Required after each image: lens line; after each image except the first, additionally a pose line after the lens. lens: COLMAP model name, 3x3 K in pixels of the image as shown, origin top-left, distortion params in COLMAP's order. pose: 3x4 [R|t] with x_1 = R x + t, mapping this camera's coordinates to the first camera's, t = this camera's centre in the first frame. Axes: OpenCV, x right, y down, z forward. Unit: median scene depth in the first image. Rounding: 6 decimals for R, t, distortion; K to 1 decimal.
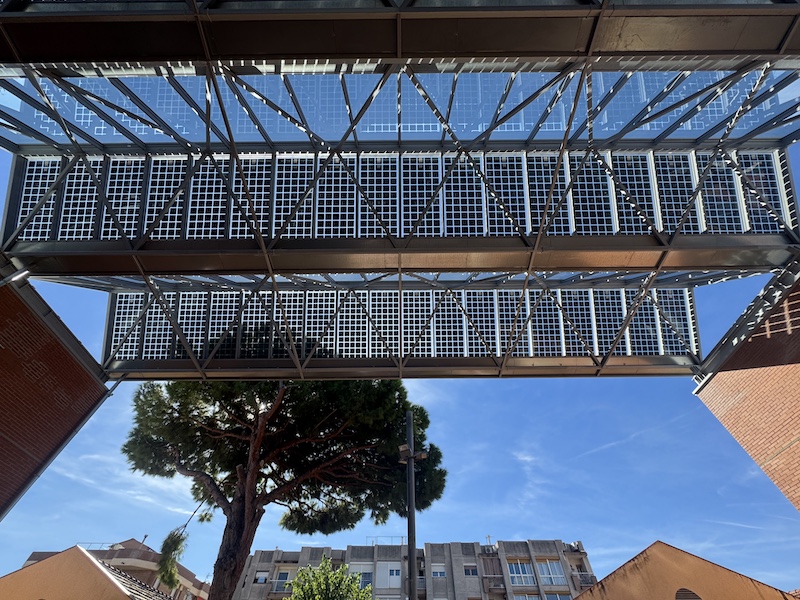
lens RADIAL K [[326.0, 0, 399.1], [0, 326.0, 310.0], [0, 0, 1]] dist [0.001578, -0.002087]
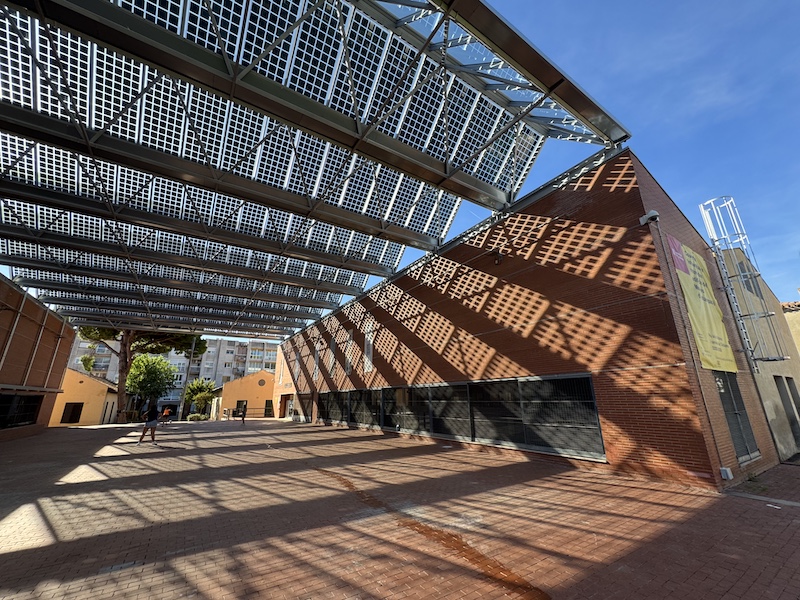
lens RADIAL K [[326.0, 0, 404.0], [0, 326.0, 303.1], [0, 0, 1]] dist [0.001578, -0.002087]
pose [[0.830074, 0.143836, 0.538785, -0.003868], [-0.426915, 0.785506, 0.448021, -0.301445], [-0.358777, -0.601906, 0.713434, -0.240584]]
